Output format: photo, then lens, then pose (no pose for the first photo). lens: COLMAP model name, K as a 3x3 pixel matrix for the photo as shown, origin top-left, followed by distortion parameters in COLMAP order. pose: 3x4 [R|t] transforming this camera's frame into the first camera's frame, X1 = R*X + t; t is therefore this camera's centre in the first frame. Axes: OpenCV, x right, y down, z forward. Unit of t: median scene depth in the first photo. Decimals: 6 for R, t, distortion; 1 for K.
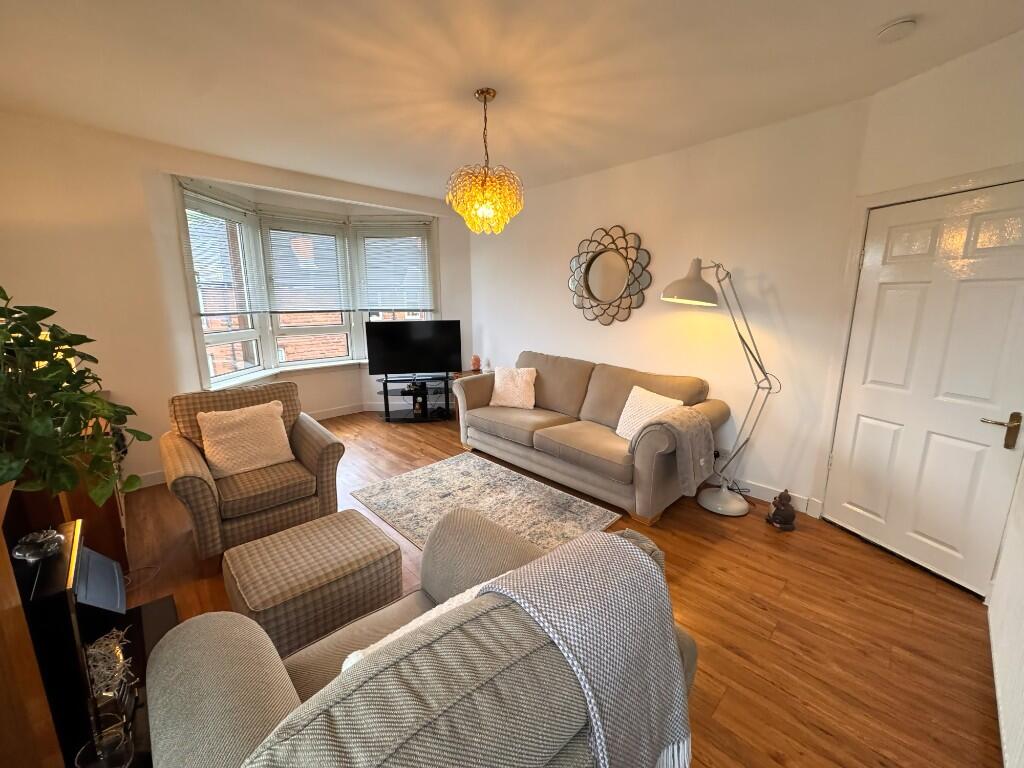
lens RADIAL K [[407.9, 0, 509.9], [0, 407.9, 381.9], [0, 0, 1]] dist [-0.002293, 0.000002]
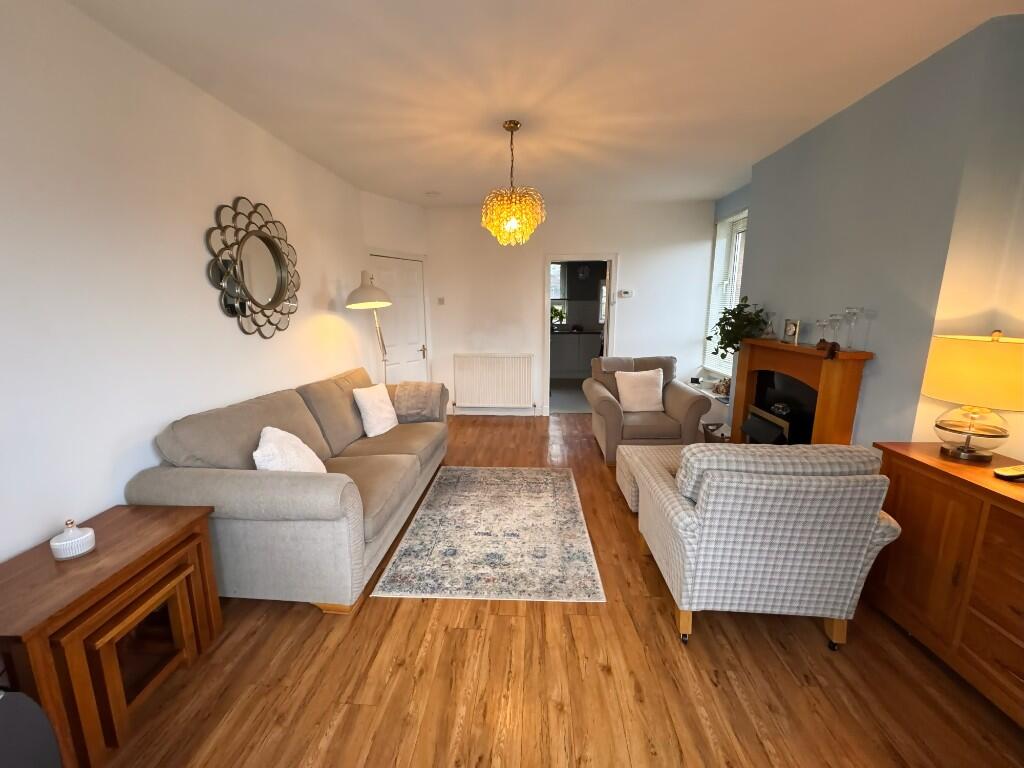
lens RADIAL K [[407.9, 0, 509.9], [0, 407.9, 381.9], [0, 0, 1]] dist [-0.002293, 0.000002]
pose [[-0.678512, -0.137954, 0.721519, -0.569390], [0.141184, 0.939406, 0.312382, -0.224185], [-0.720894, 0.313822, -0.617922, 1.125403]]
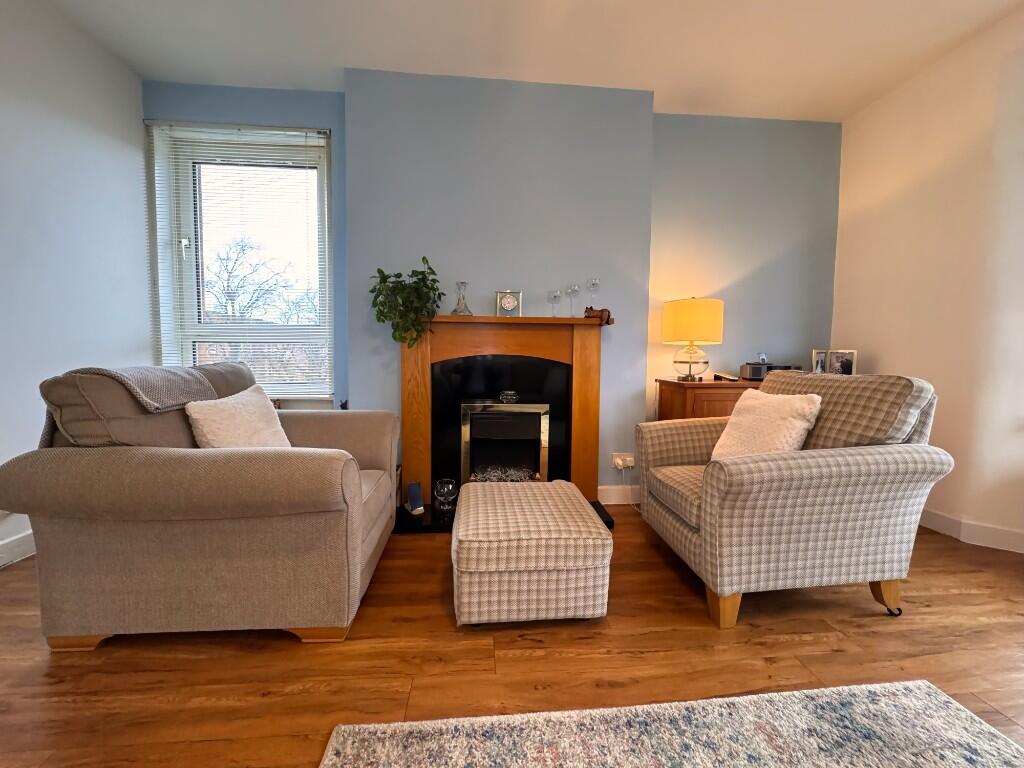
lens RADIAL K [[405.3, 0, 514.8], [0, 405.3, 386.3], [0, 0, 1]] dist [-0.001178, 0.000178]
pose [[-0.632748, 0.051432, -0.772648, 0.109876], [-0.153864, 0.969546, 0.190543, -0.009591], [0.758918, 0.239449, -0.605565, 0.697814]]
